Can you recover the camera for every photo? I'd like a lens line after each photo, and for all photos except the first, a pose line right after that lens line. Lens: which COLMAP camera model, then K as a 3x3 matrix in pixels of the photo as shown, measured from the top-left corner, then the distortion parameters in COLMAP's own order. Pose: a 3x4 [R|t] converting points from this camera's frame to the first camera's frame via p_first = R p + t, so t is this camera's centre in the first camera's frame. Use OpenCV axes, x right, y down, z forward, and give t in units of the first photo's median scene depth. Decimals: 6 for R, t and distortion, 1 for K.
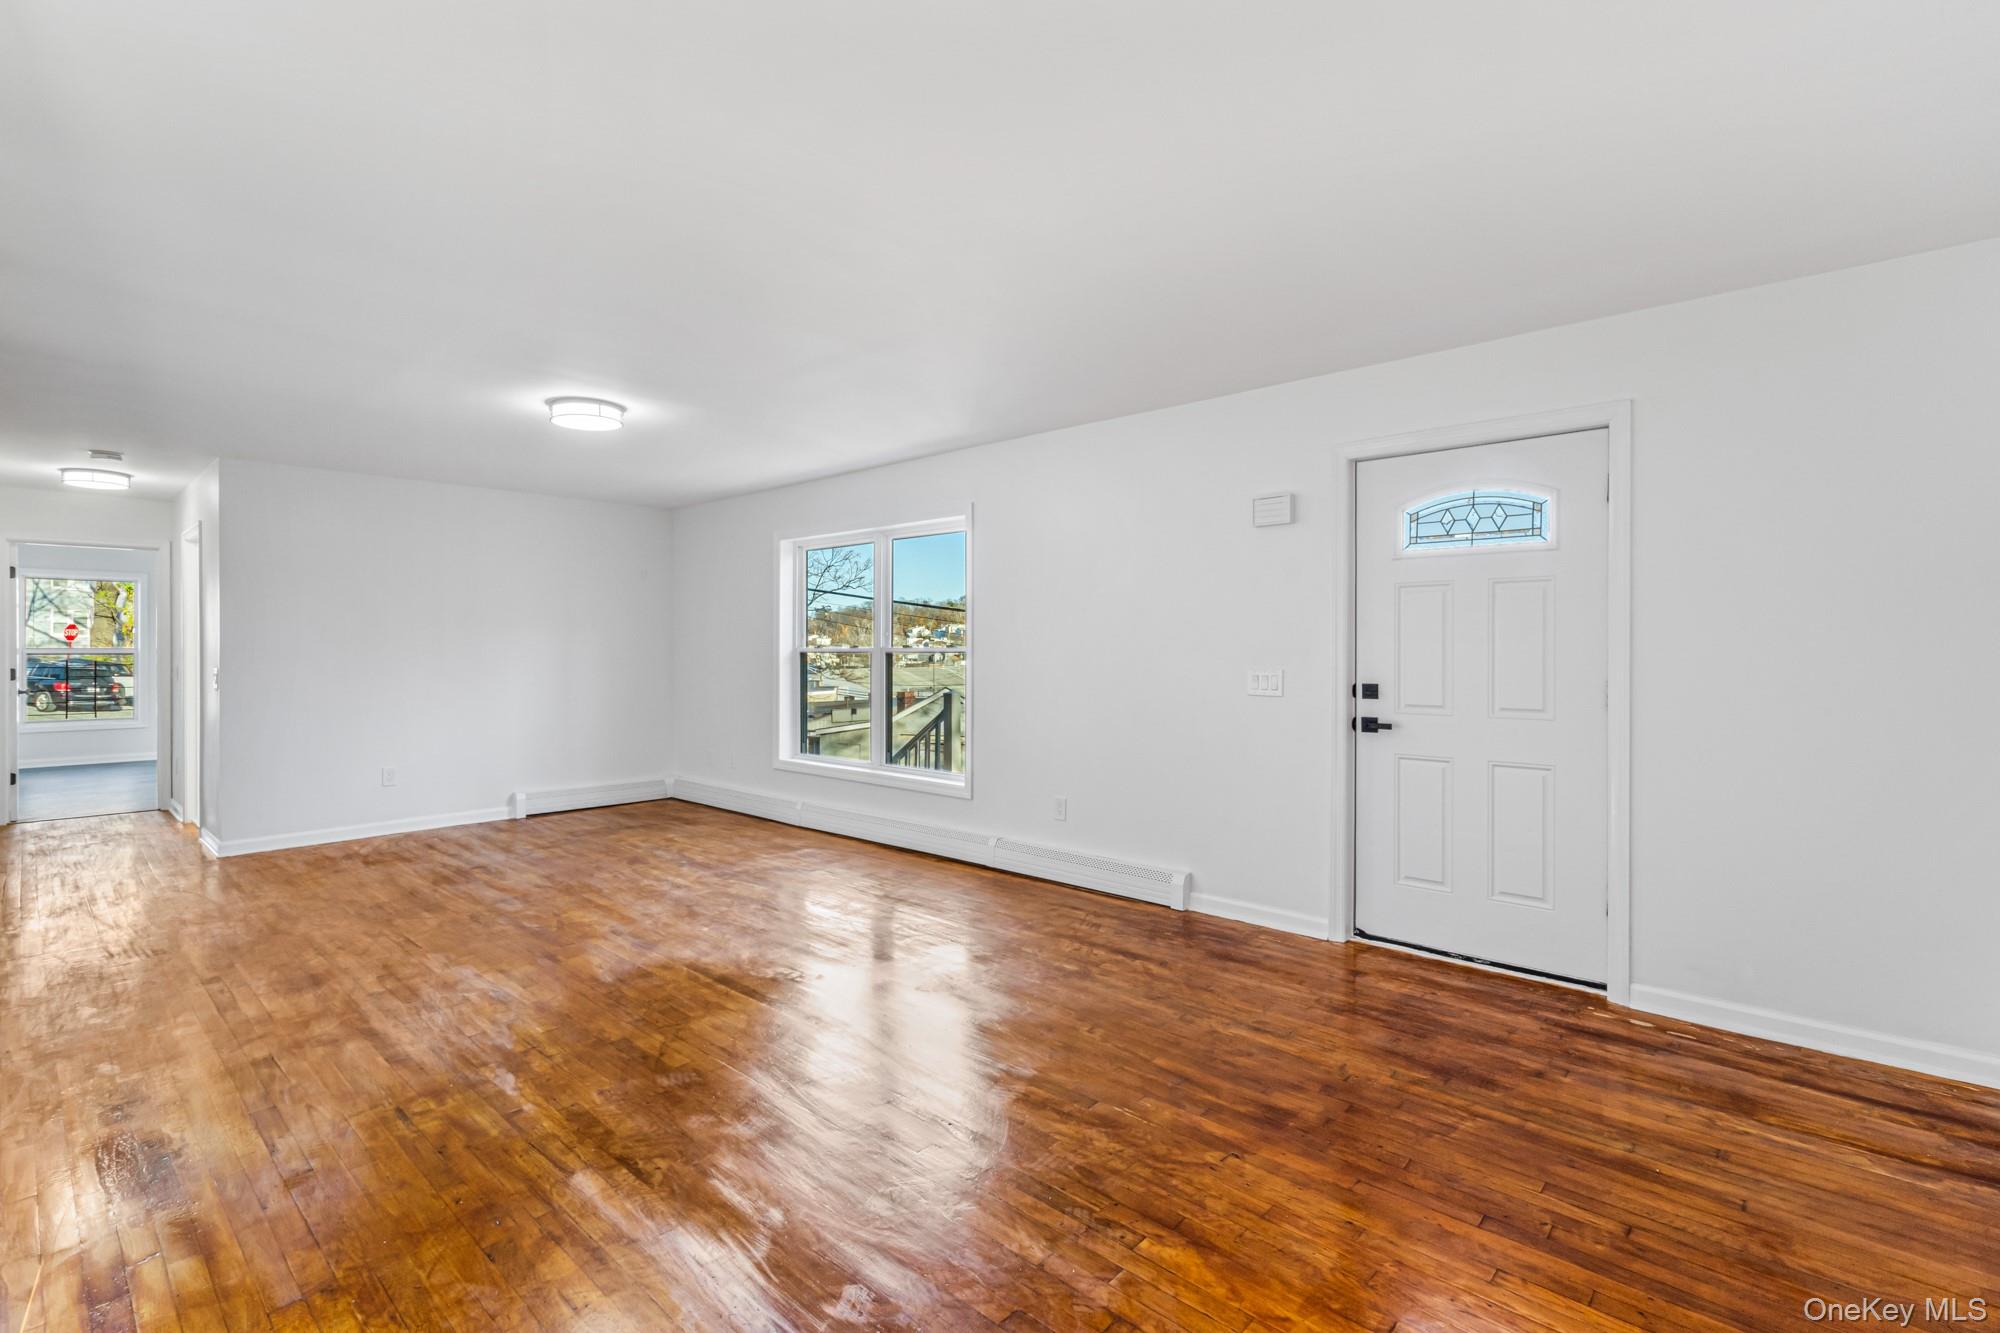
lens RADIAL K [[914.5, 0, 995.8], [0, 914.5, 653.0], [0, 0, 1]] dist [-0.005221, 0.003519]
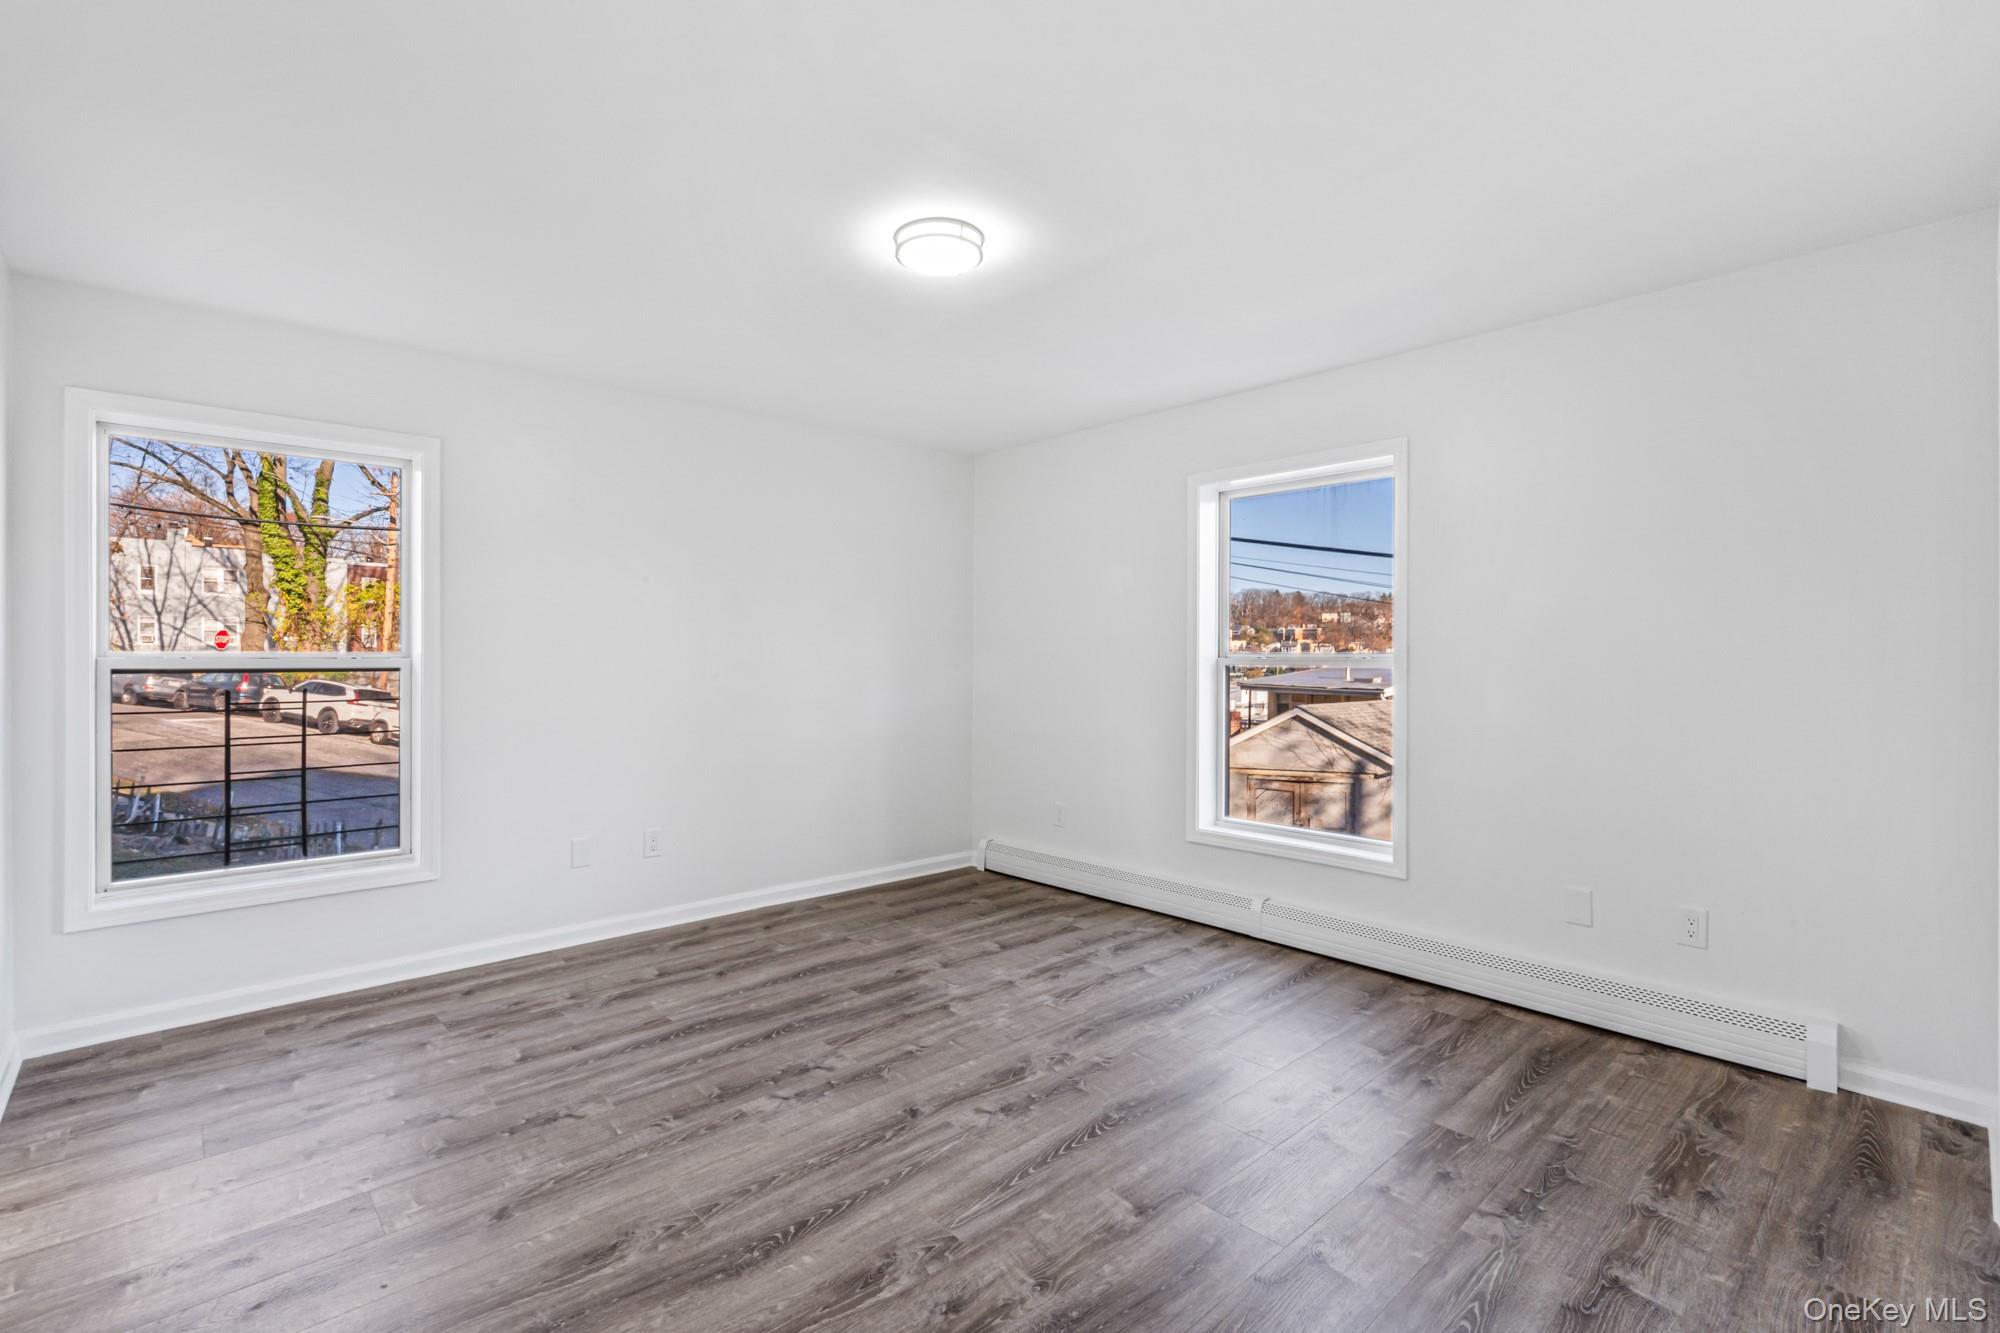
lens RADIAL K [[914.5, 0, 973.4], [0, 914.5, 688.0], [0, 0, 1]] dist [-0.005221, 0.003519]
pose [[0.993627, 0.010773, -0.112198, -0.306451], [-0.009098, 0.999840, 0.015428, 0.009278], [0.112346, -0.014309, 0.993566, 0.329104]]
